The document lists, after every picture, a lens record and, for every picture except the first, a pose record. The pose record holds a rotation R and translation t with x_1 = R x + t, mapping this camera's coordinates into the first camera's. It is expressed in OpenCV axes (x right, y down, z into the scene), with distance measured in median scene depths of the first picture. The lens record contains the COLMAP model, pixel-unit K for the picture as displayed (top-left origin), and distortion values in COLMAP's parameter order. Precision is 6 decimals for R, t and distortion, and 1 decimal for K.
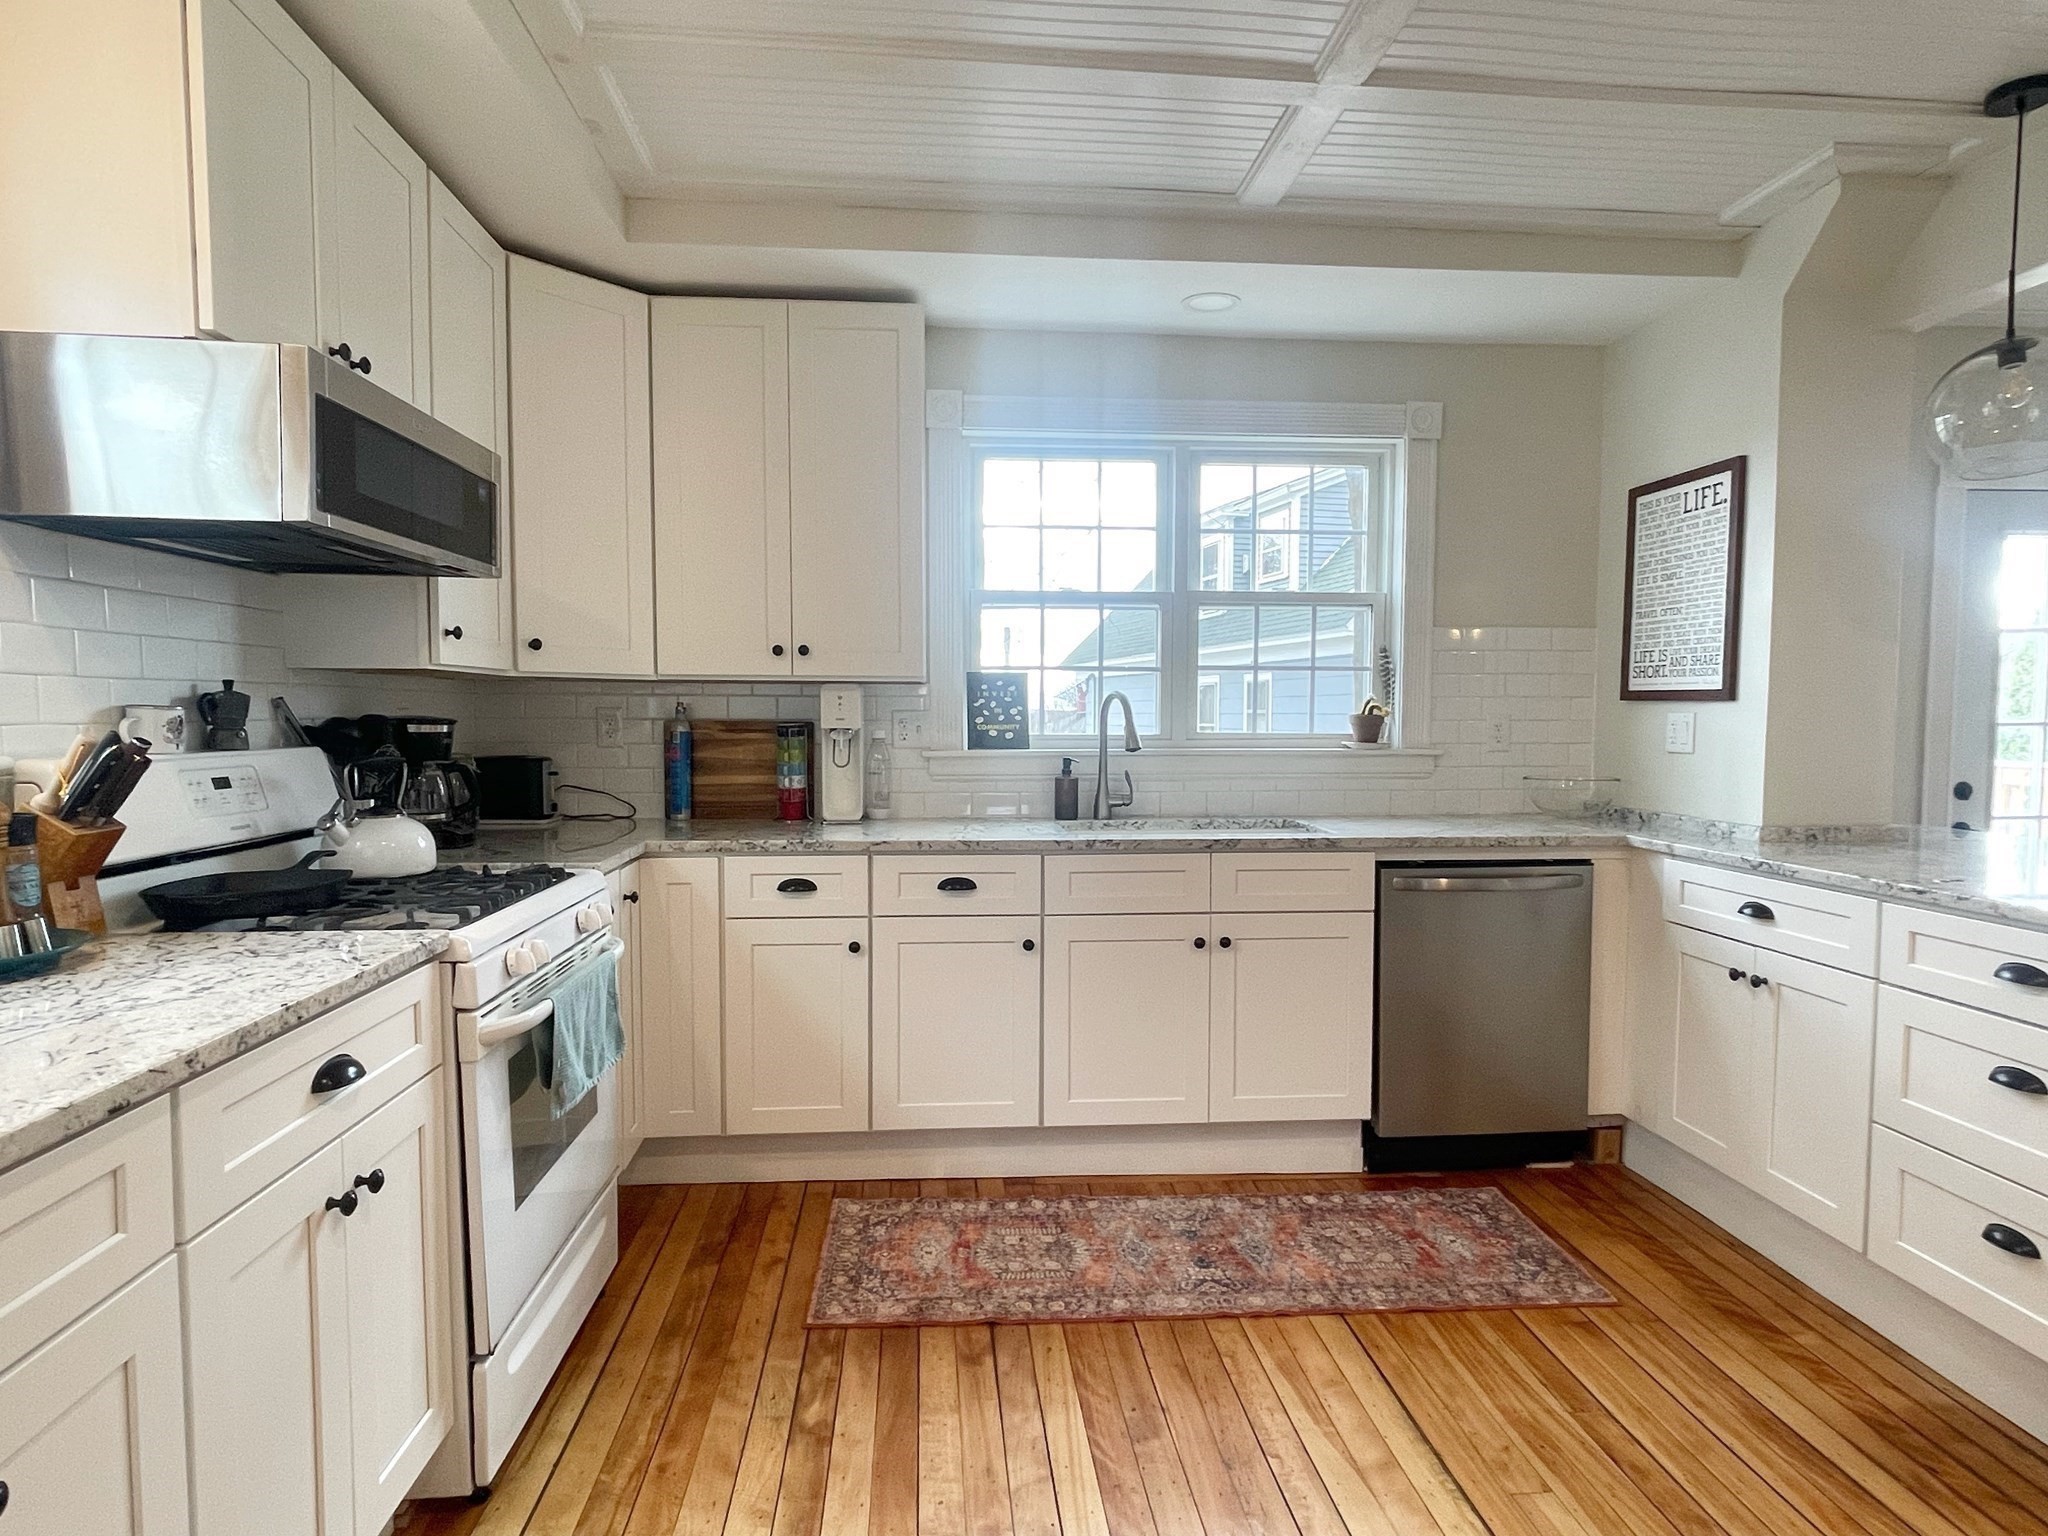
lens RADIAL K [[1134.4, 0, 1028.5], [0, 1134.4, 782.6], [0, 0, 1]] dist [0.000800, -0.003937]
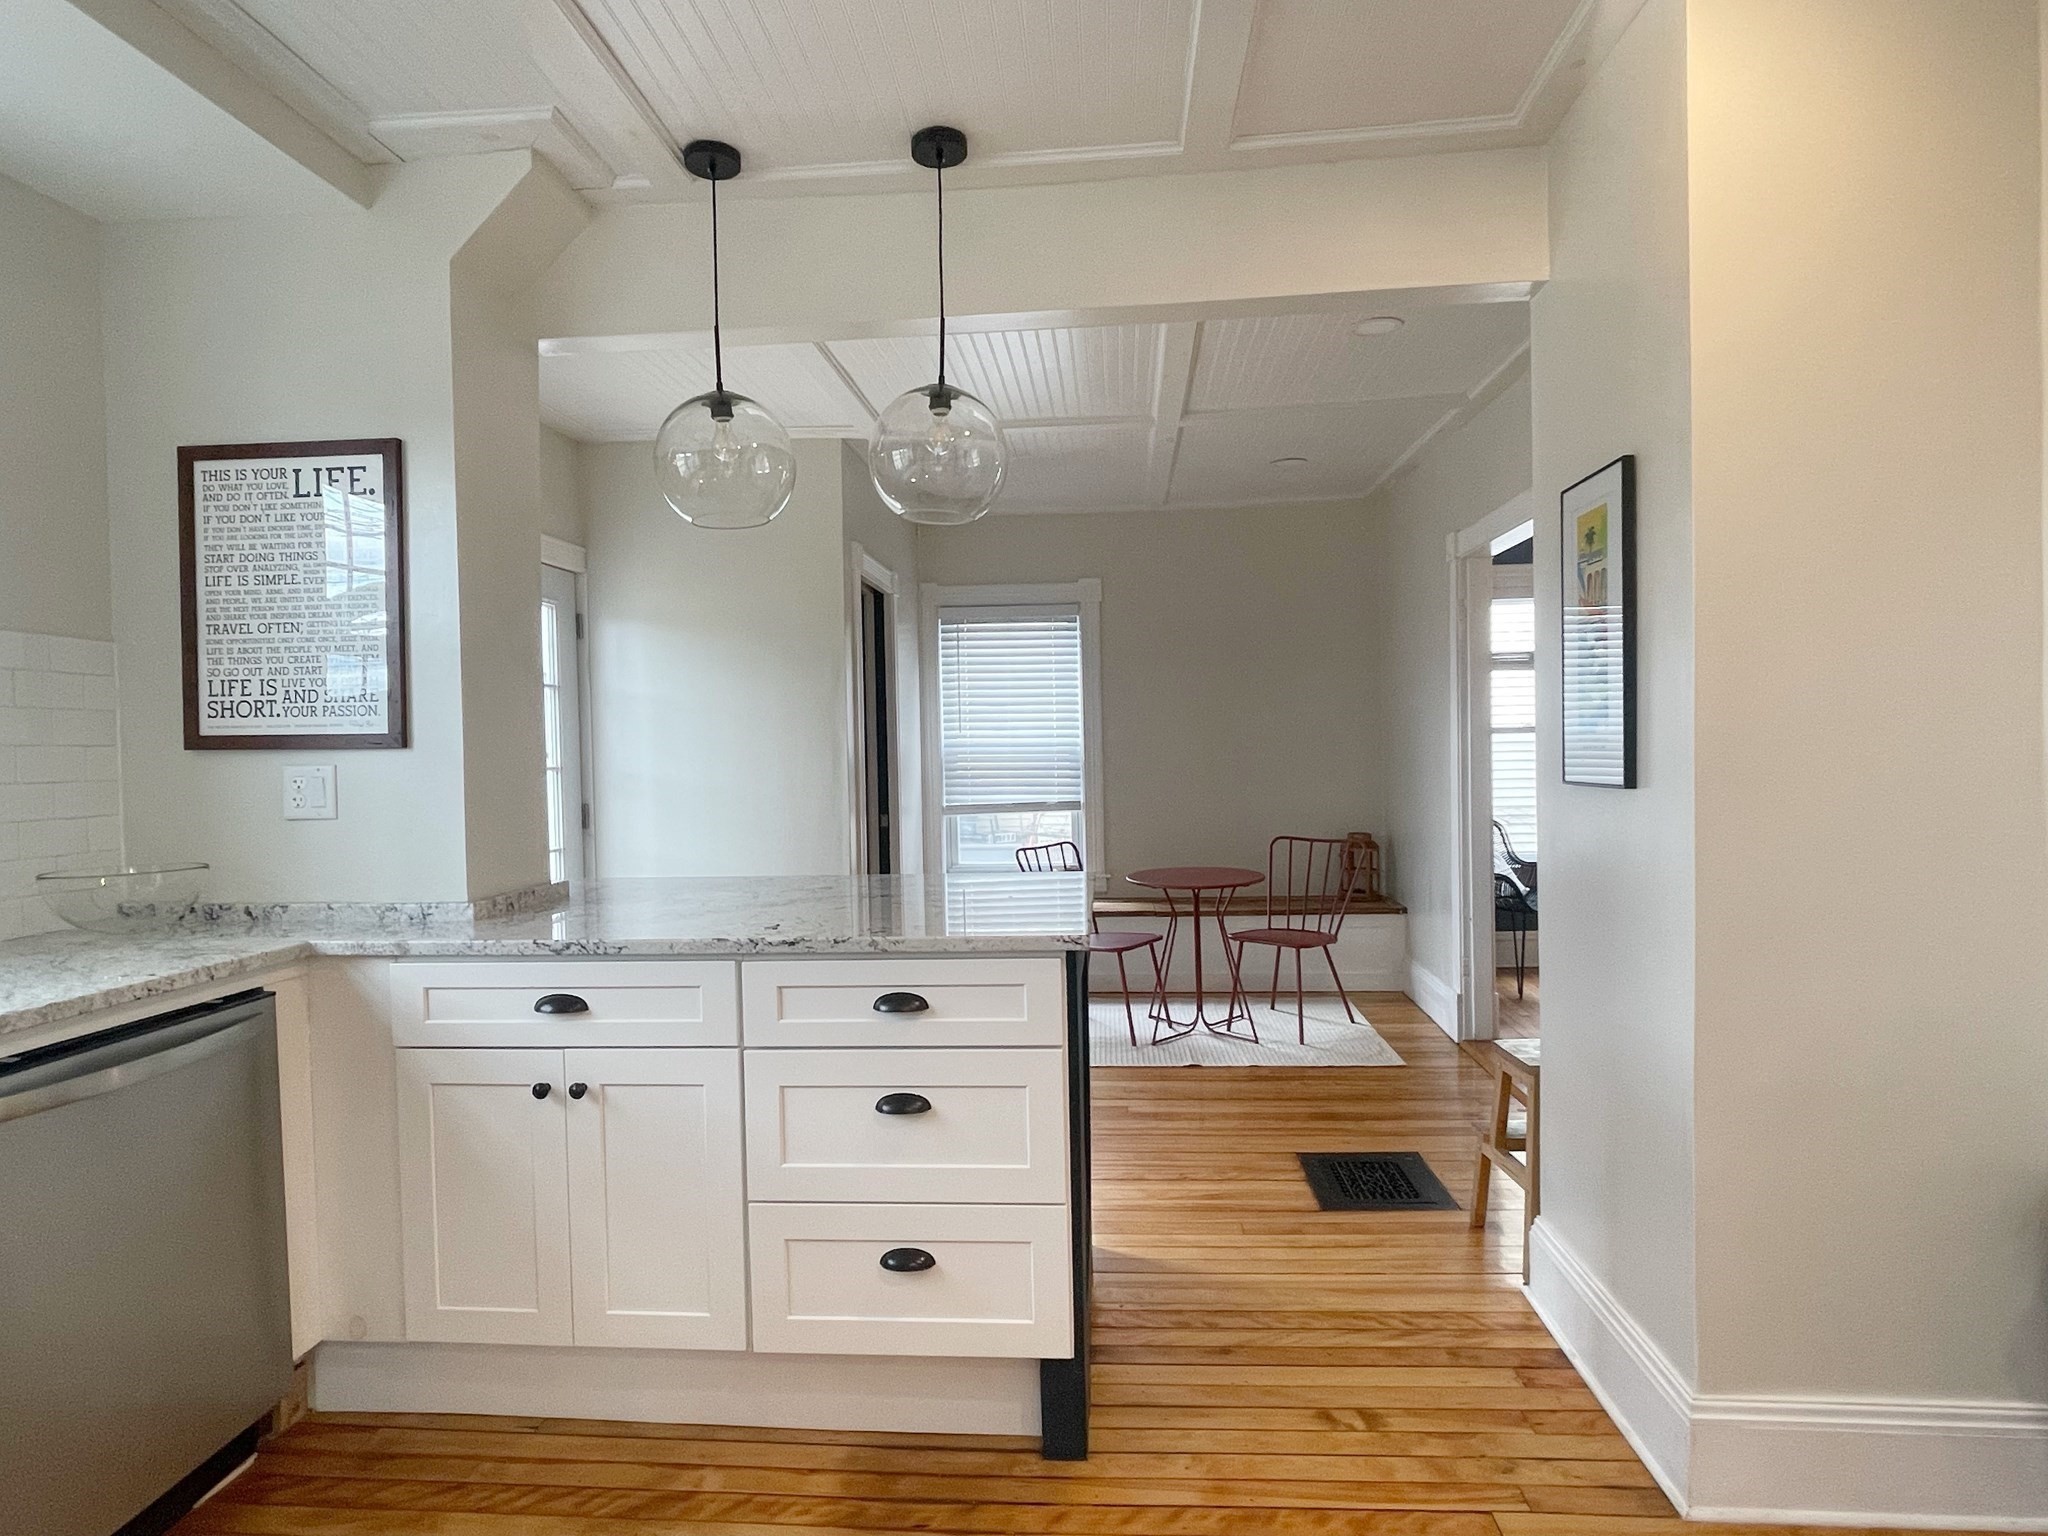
lens RADIAL K [[1134.4, 0, 1026.6], [0, 1134.4, 778.1], [0, 0, 1]] dist [0.000800, -0.003937]
pose [[0.159406, -0.028804, 0.986793, -0.093564], [0.079590, 0.996695, 0.016237, -0.032201], [-0.984000, 0.075950, 0.161172, 0.482890]]
